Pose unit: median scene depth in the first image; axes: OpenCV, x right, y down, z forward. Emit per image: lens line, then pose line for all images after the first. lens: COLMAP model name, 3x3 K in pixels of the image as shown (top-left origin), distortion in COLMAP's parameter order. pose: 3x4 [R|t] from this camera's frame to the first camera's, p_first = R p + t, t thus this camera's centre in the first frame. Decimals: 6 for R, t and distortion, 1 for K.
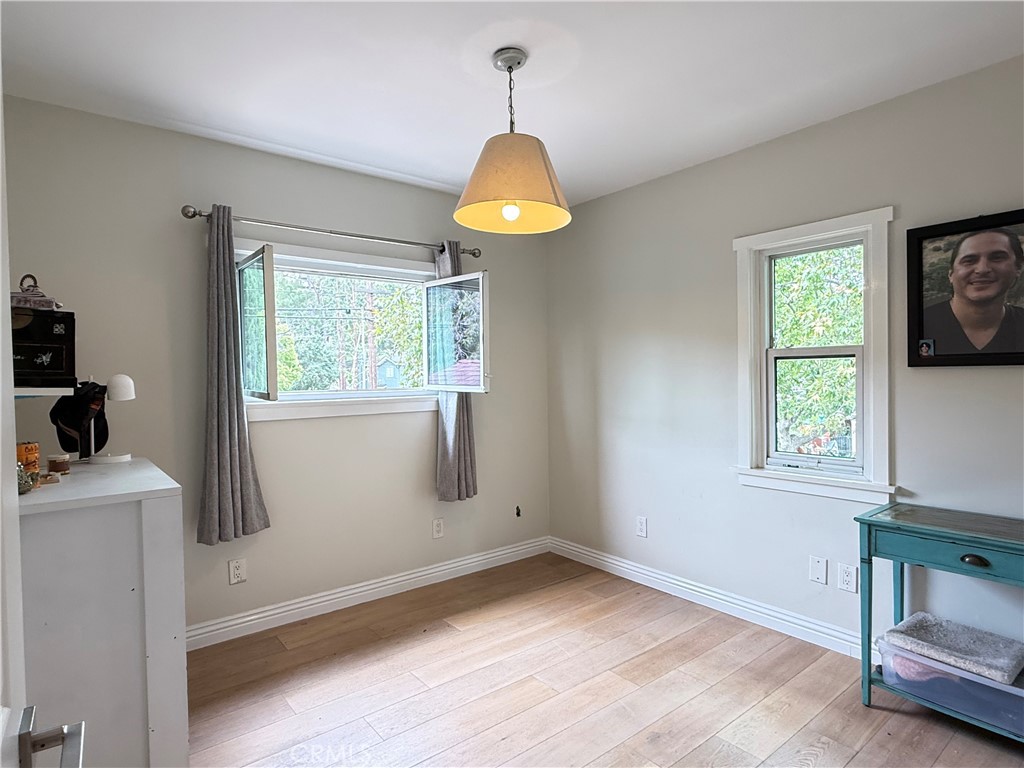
lens RADIAL K [[569.9, 0, 512.0], [0, 569.9, 384.0], [0, 0, 1]] dist [-0.000496, -0.001125]
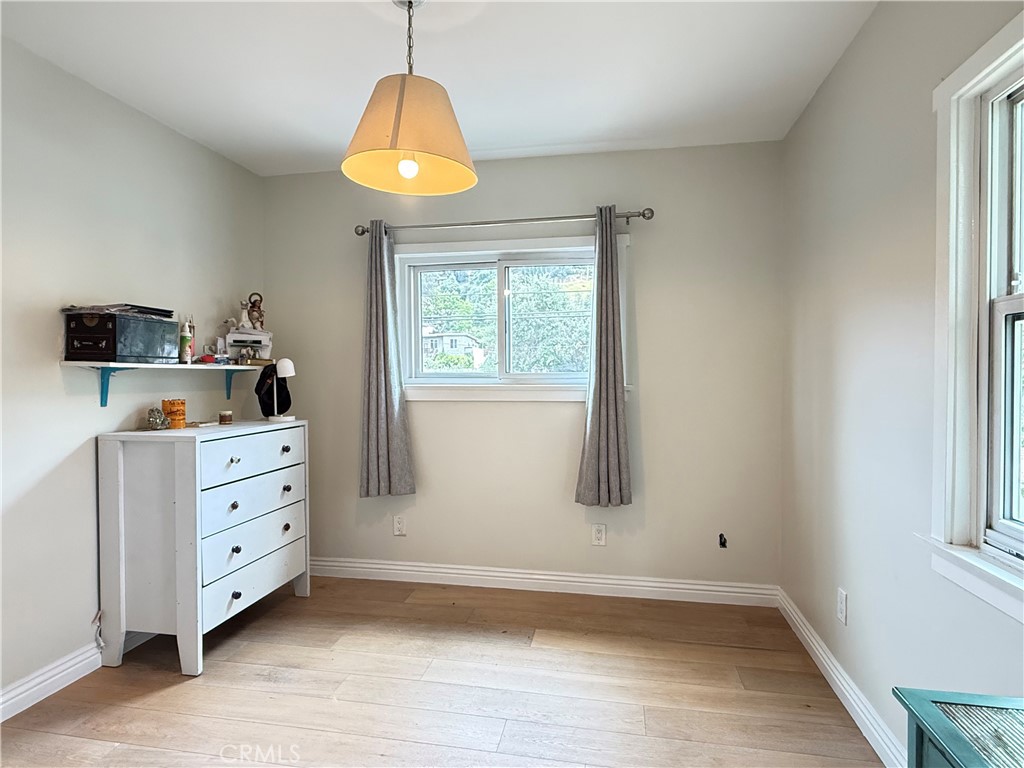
lens RADIAL K [[569.9, 0, 512.0], [0, 569.9, 384.0], [0, 0, 1]] dist [-0.000496, -0.001125]
pose [[0.650742, 0.025462, -0.758872, 0.539650], [-0.020362, 0.999663, 0.016080, 0.008783], [0.759026, 0.004988, 0.651042, 0.383333]]
